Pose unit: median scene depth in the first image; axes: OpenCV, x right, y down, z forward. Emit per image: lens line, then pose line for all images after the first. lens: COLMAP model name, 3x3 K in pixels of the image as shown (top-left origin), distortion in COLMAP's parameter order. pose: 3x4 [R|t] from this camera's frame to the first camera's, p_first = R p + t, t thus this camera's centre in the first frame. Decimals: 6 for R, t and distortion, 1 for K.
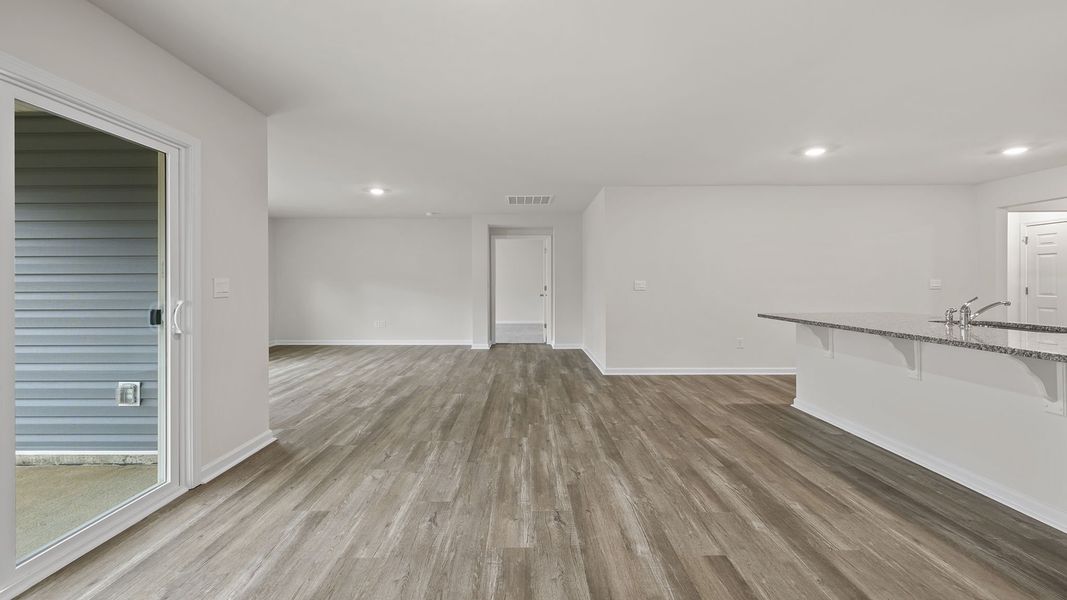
lens RADIAL K [[457.0, 0, 526.0], [0, 457.0, 284.4], [0, 0, 1]] dist [0.000306, 0.000253]
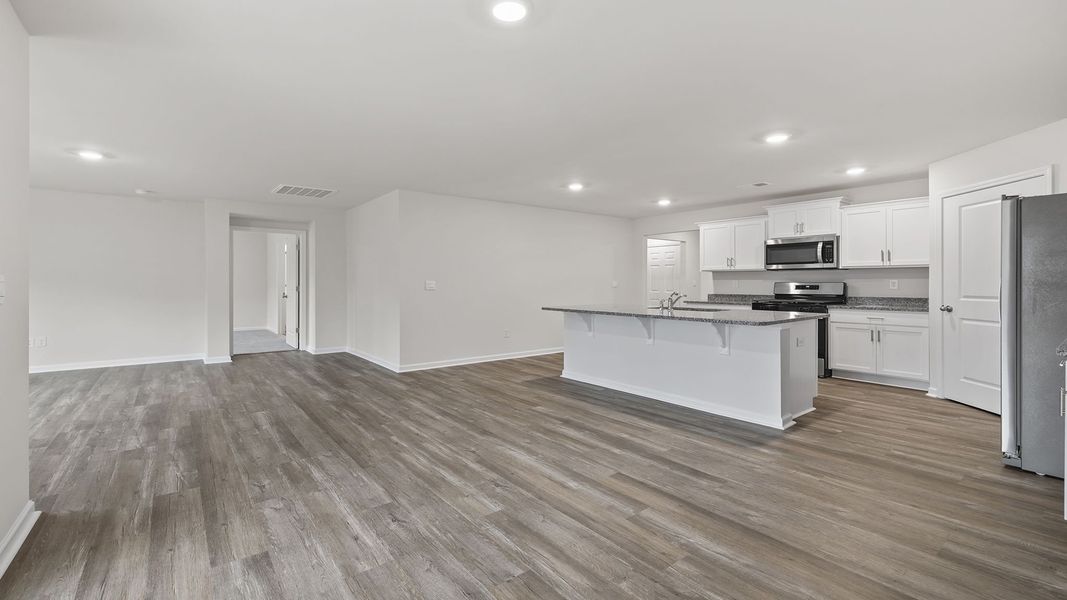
lens RADIAL K [[457.0, 0, 526.0], [0, 457.0, 284.4], [0, 0, 1]] dist [0.000306, 0.000253]
pose [[0.789920, 0.000091, 0.613210, -0.405145], [-0.000147, 1.000000, 0.000042, -0.000520], [-0.613210, -0.000123, 0.789920, 0.022920]]
